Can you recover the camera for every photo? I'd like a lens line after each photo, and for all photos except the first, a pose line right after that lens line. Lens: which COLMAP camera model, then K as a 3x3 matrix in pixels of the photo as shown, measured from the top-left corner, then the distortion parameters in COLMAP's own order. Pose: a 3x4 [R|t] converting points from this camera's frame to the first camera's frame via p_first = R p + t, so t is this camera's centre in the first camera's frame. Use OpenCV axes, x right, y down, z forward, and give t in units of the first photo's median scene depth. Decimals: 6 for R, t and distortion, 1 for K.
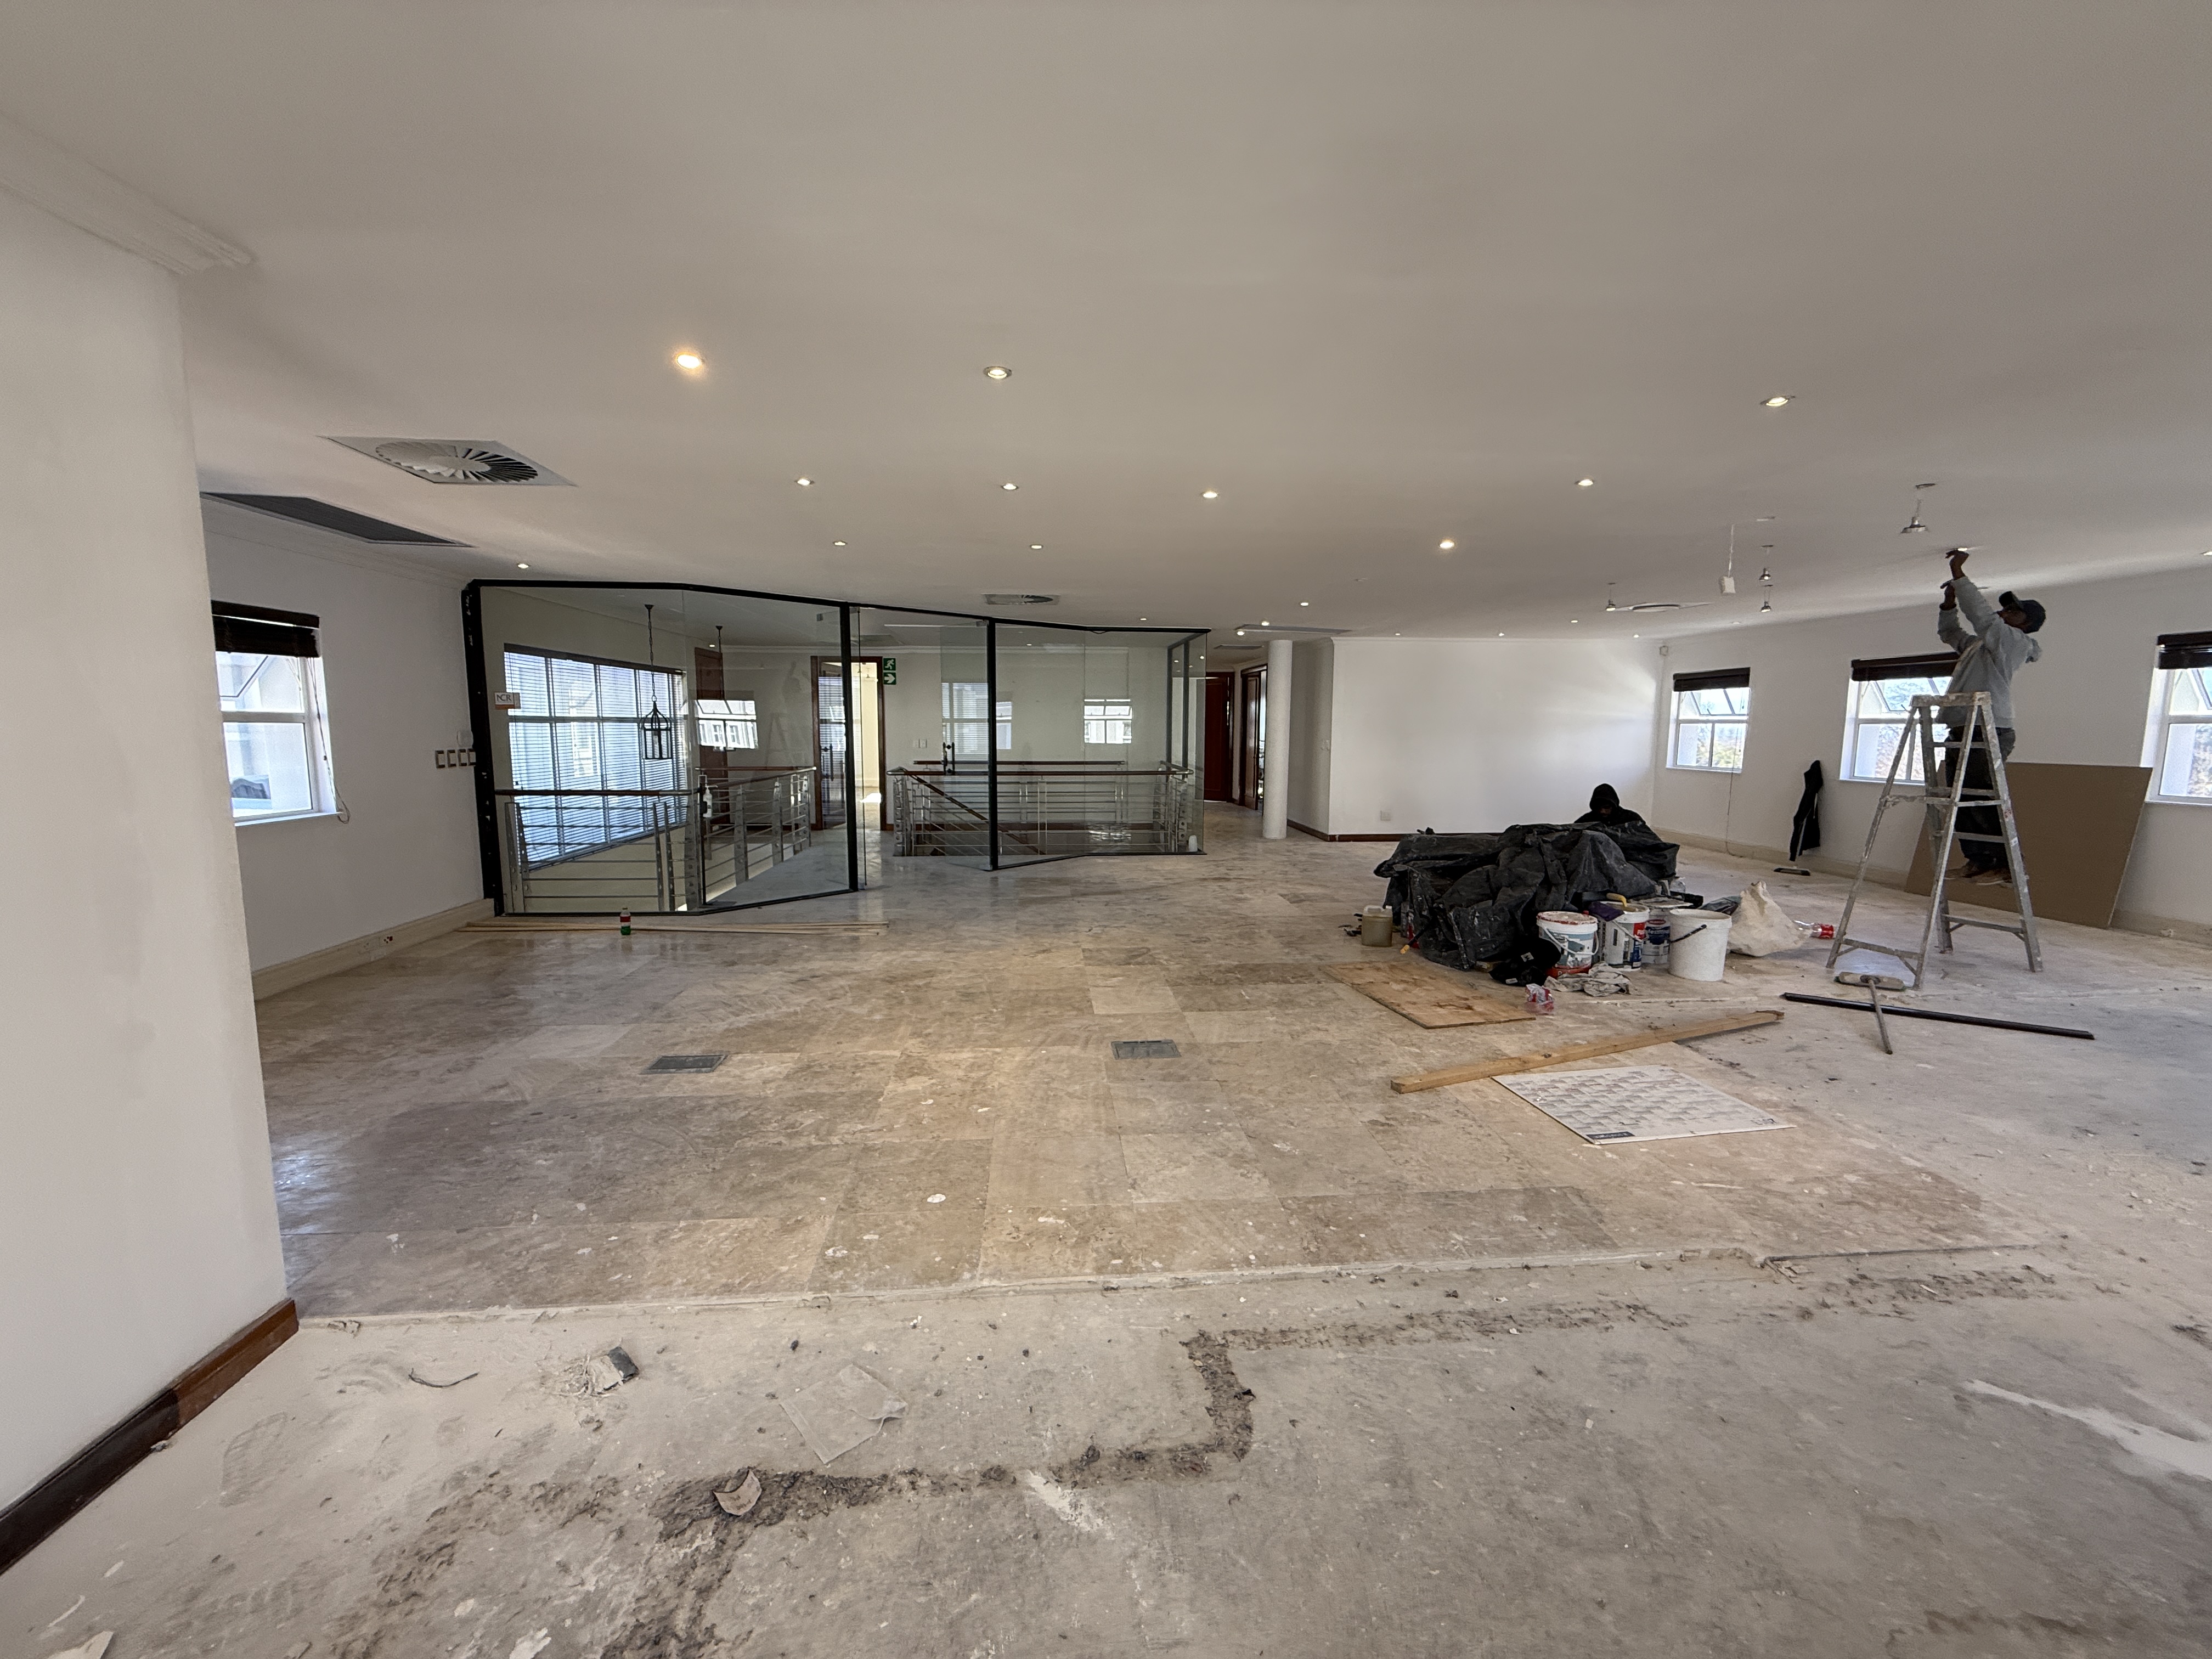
lens RADIAL K [[882.8, 0, 1098.5], [0, 882.8, 828.6], [0, 0, 1]] dist [0.000486, -0.000555]
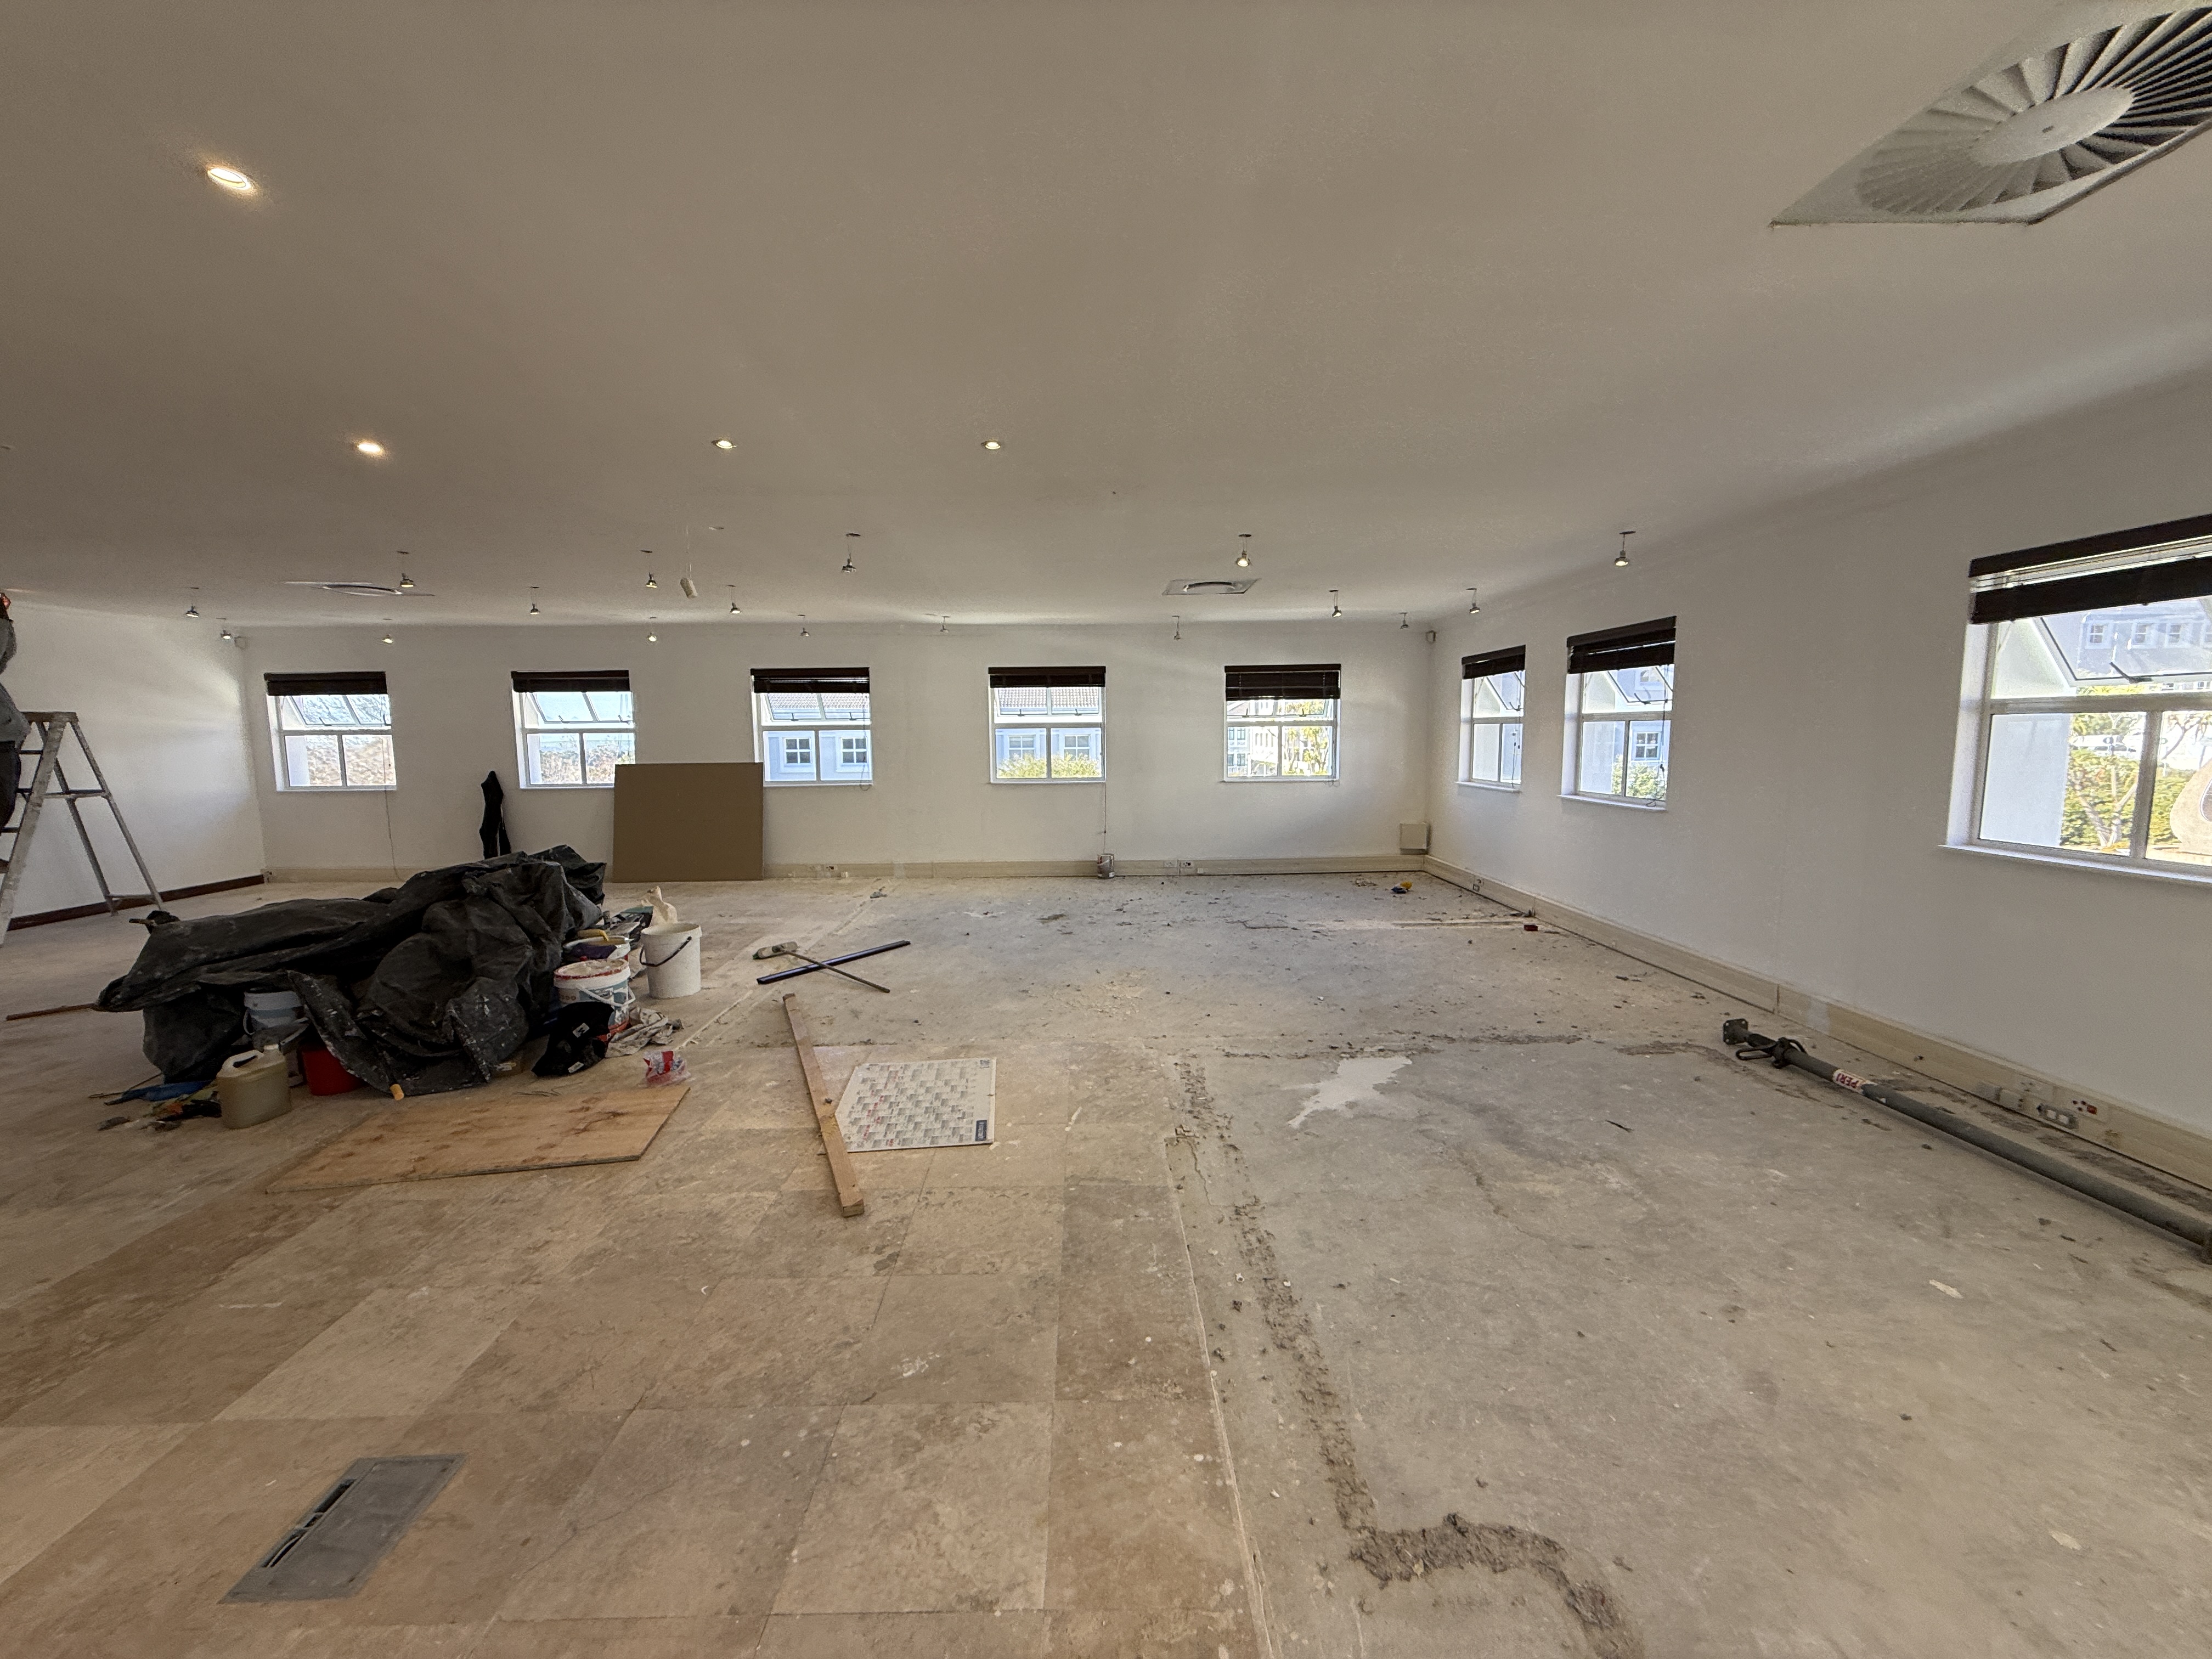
lens RADIAL K [[879.9, 0, 1099.8], [0, 879.9, 828.0], [0, 0, 1]] dist [0.000345, -0.000208]
pose [[0.053789, -0.109683, 0.992510, -0.270056], [0.126848, 0.986647, 0.102161, -0.057781], [-0.990463, 0.120403, 0.066984, 0.540405]]
